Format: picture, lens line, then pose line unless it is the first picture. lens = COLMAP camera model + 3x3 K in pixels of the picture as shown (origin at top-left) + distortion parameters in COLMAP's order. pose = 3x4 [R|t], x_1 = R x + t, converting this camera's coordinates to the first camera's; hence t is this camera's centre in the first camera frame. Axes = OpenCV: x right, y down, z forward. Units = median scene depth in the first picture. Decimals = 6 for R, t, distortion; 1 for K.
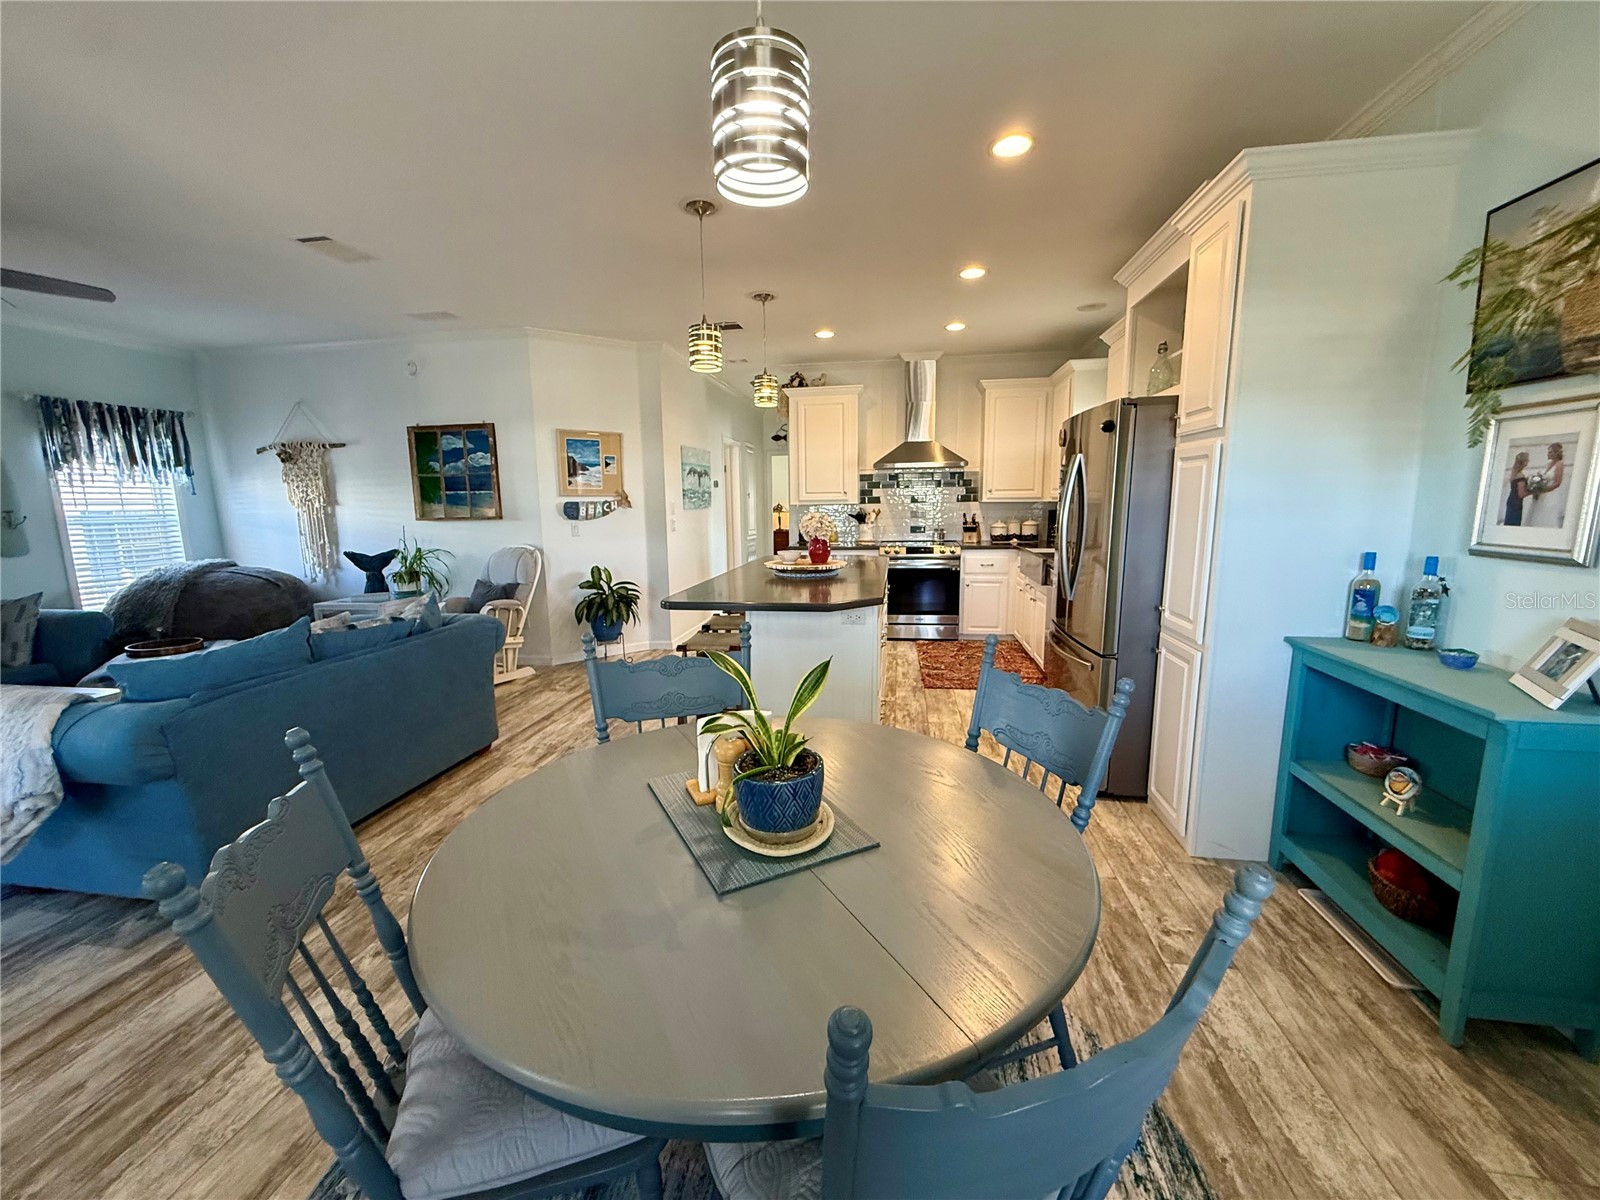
lens RADIAL K [[636.1, 0, 795.8], [0, 636.1, 601.0], [0, 0, 1]] dist [-0.002743, 0.000732]
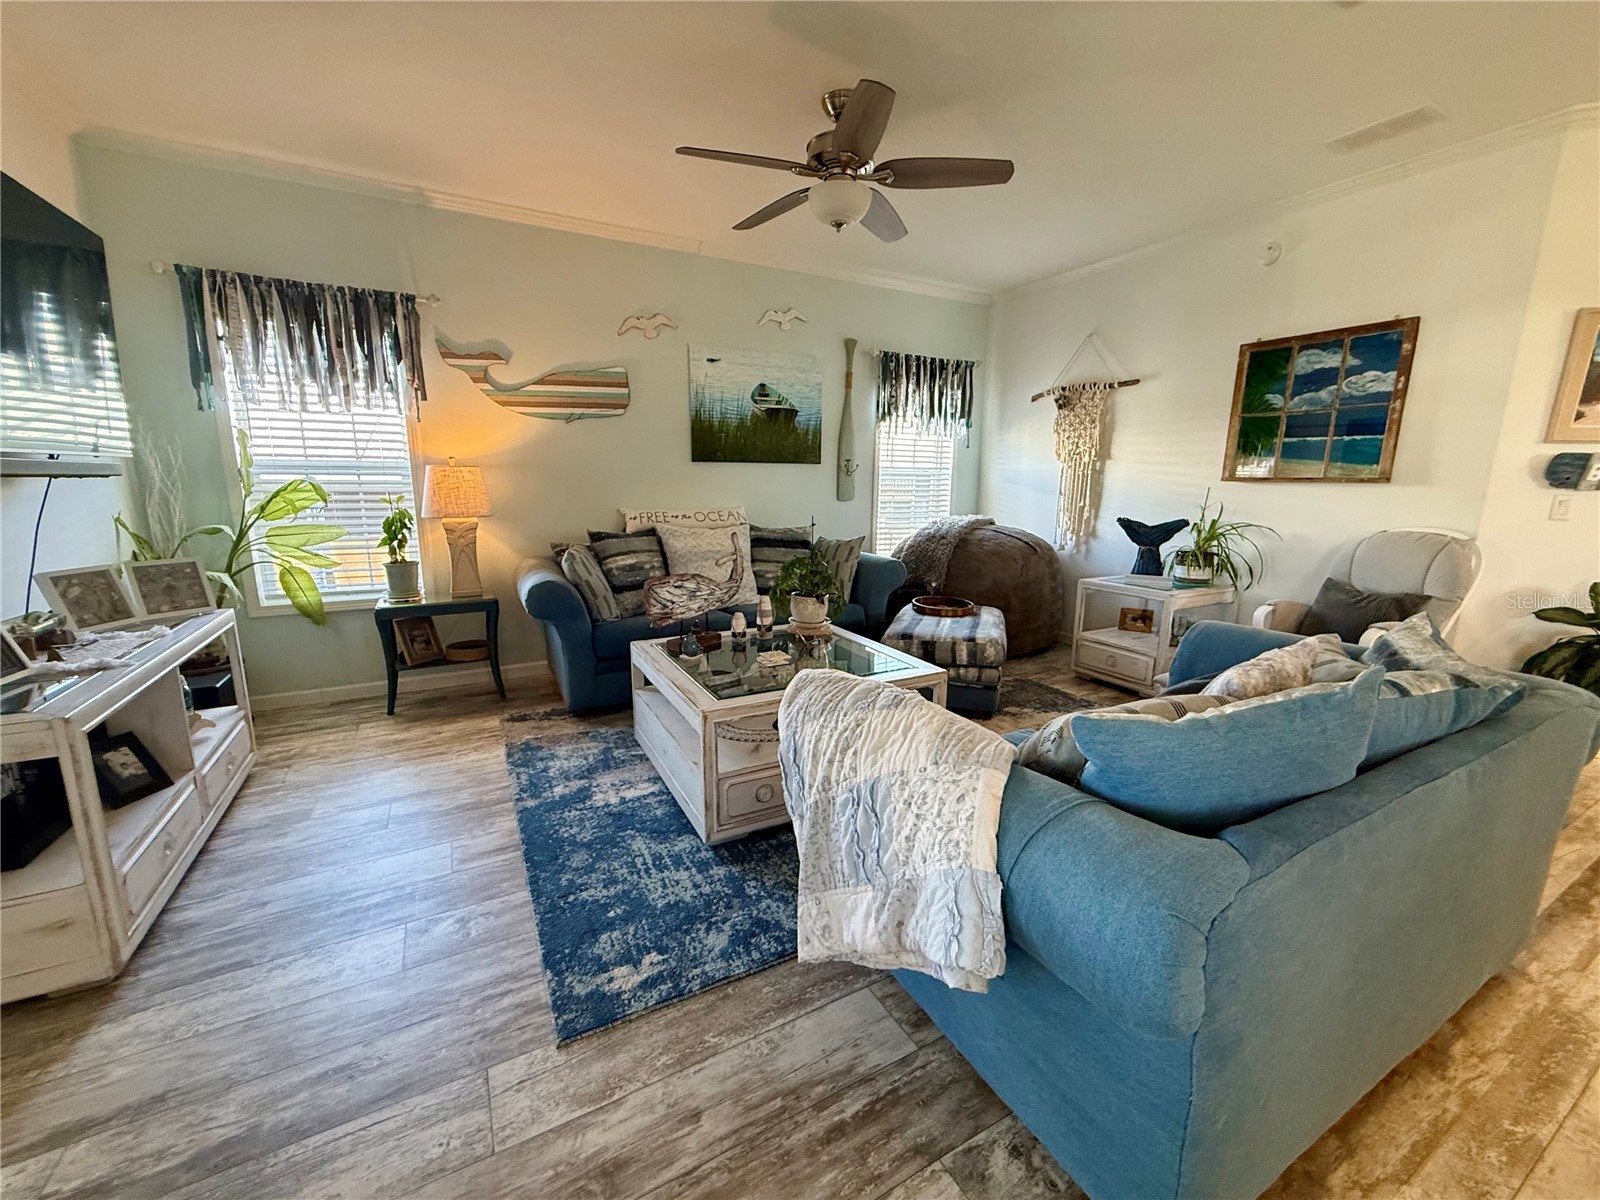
lens RADIAL K [[636.1, 0, 793.8], [0, 636.1, 600.5], [0, 0, 1]] dist [-0.002743, 0.000732]
pose [[0.612651, 0.173107, -0.771163, -0.333057], [-0.141512, 0.983978, 0.108455, -0.005070], [0.777582, 0.042684, 0.627331, 0.198120]]
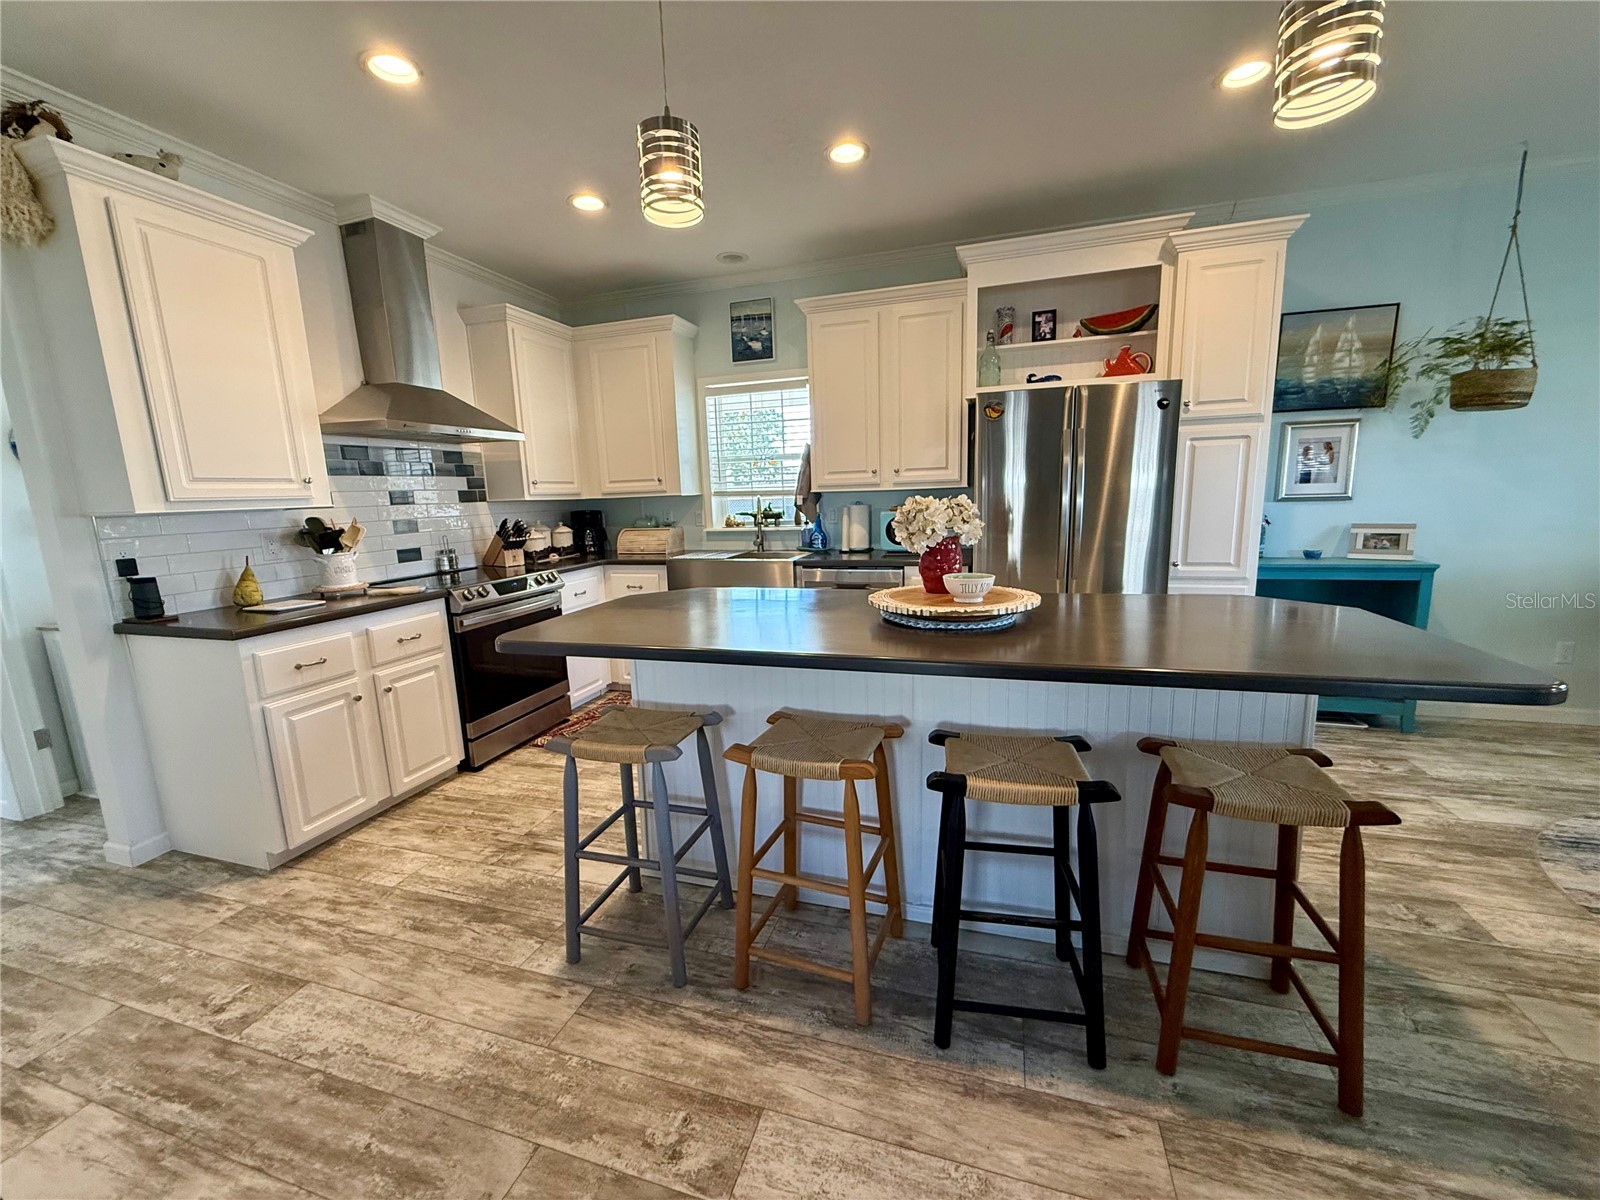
lens RADIAL K [[636.1, 0, 795.0], [0, 636.1, 601.2], [0, 0, 1]] dist [-0.002743, 0.000732]
pose [[0.145712, -0.156702, 0.976838, -0.364573], [0.186571, 0.974012, 0.128418, -0.105992], [-0.971576, 0.163538, 0.171162, 0.768966]]
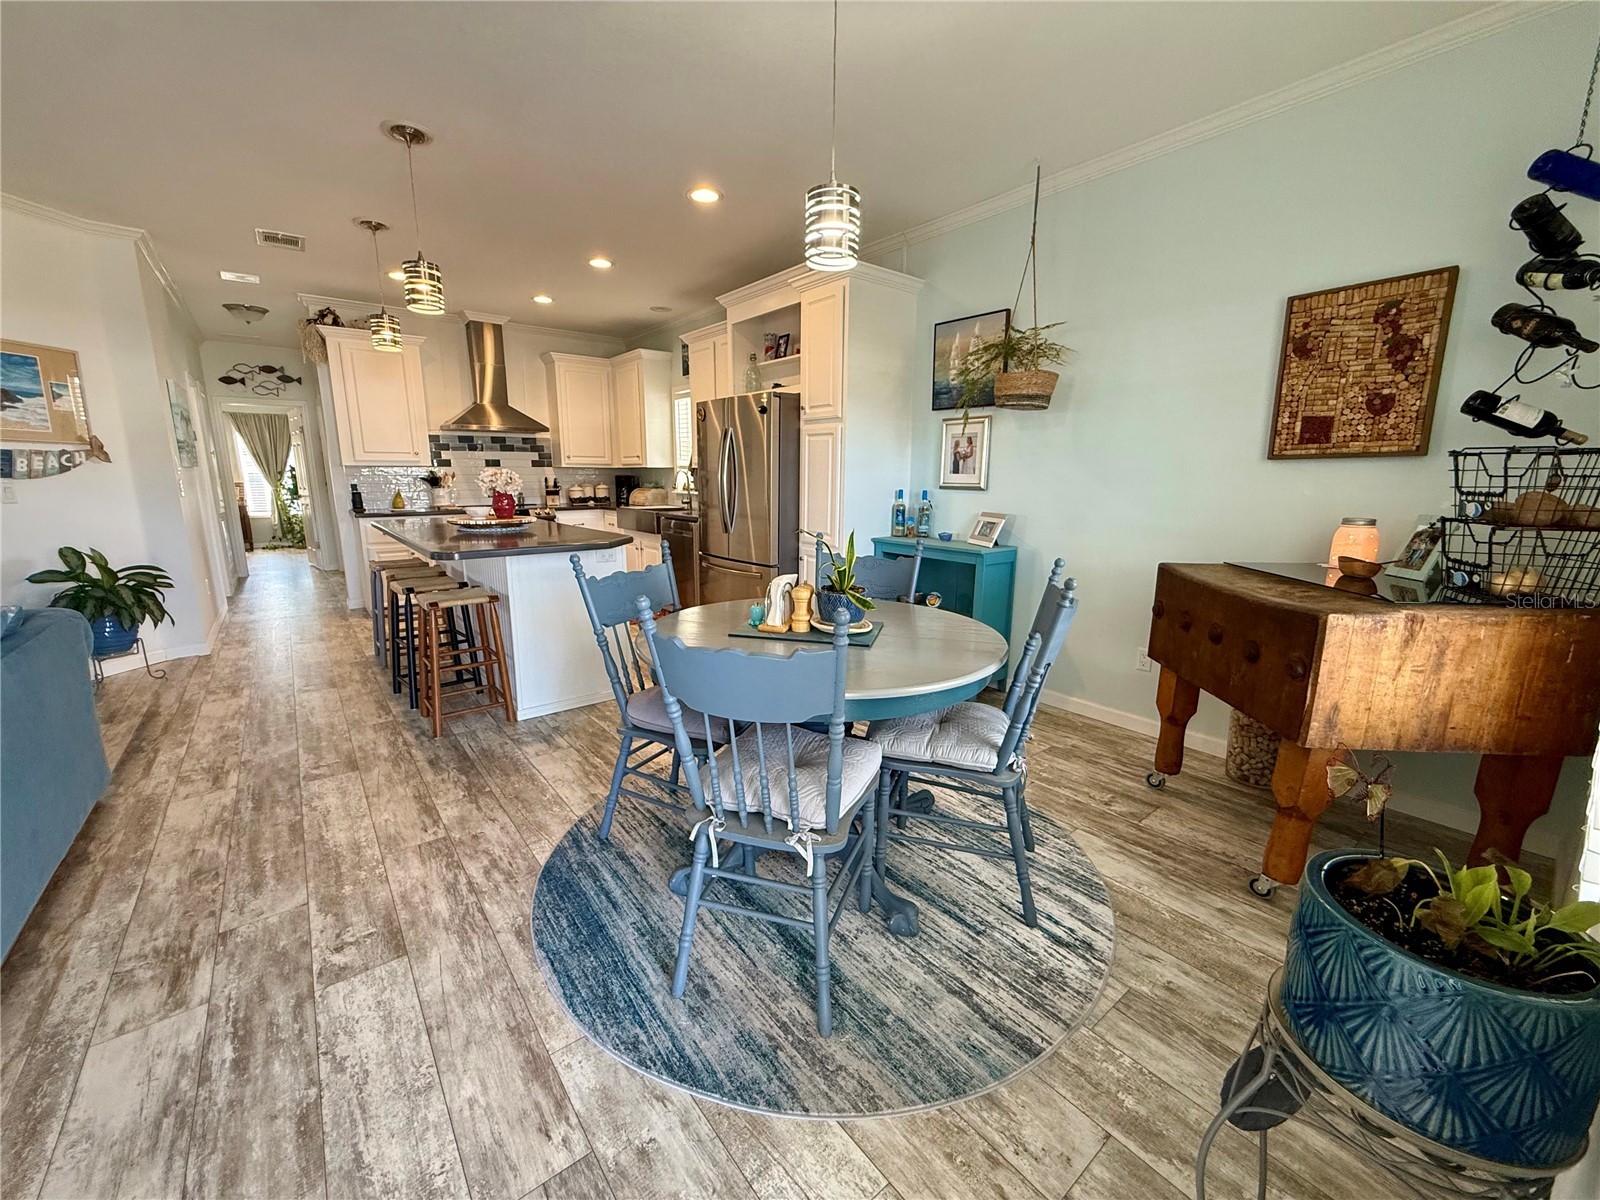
lens RADIAL K [[636.1, 0, 796.8], [0, 636.1, 601.0], [0, 0, 1]] dist [-0.002743, 0.000732]
pose [[0.670631, -0.129993, 0.730312, -0.308061], [0.103139, 0.991303, 0.081738, 0.027564], [-0.734586, 0.020508, 0.678206, -0.026518]]
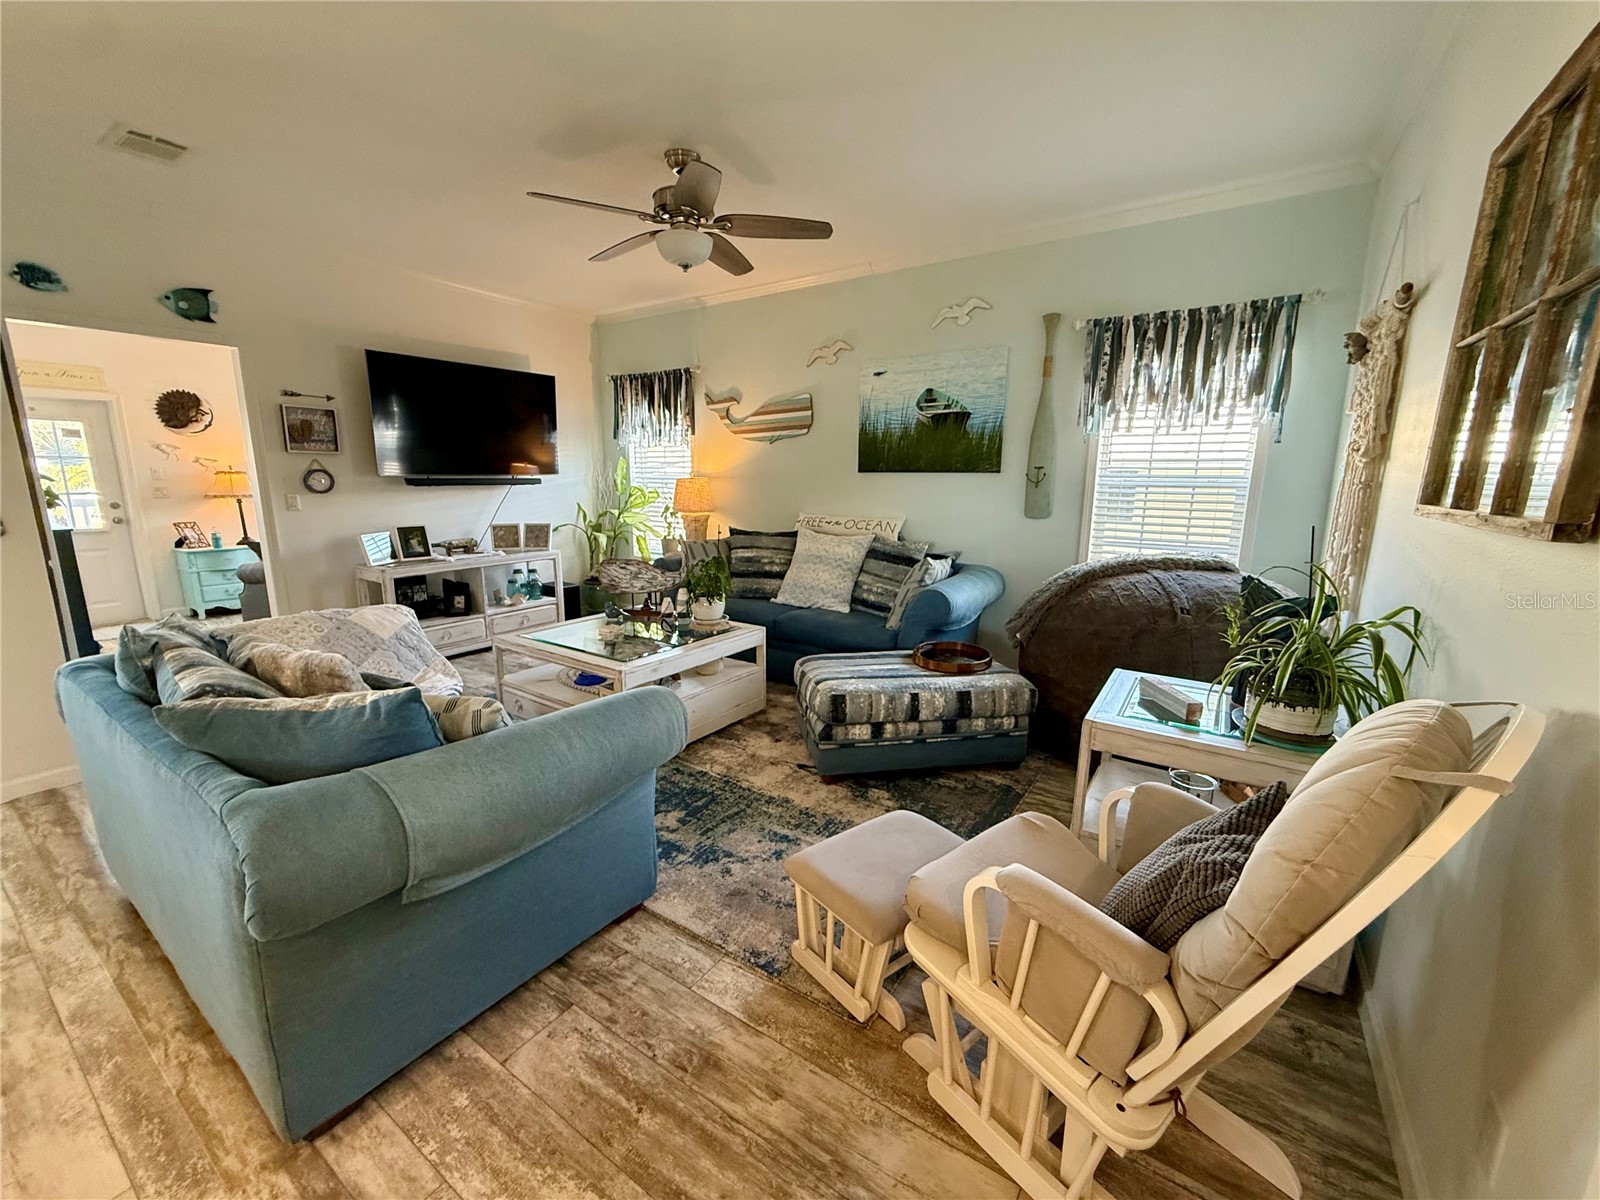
lens RADIAL K [[636.1, 0, 794.3], [0, 636.1, 601.8], [0, 0, 1]] dist [-0.002743, 0.000732]
pose [[-0.418323, 0.190234, -0.888154, -0.232238], [-0.141467, 0.952243, 0.270593, -0.130139], [0.897214, 0.238840, -0.371433, 0.899375]]
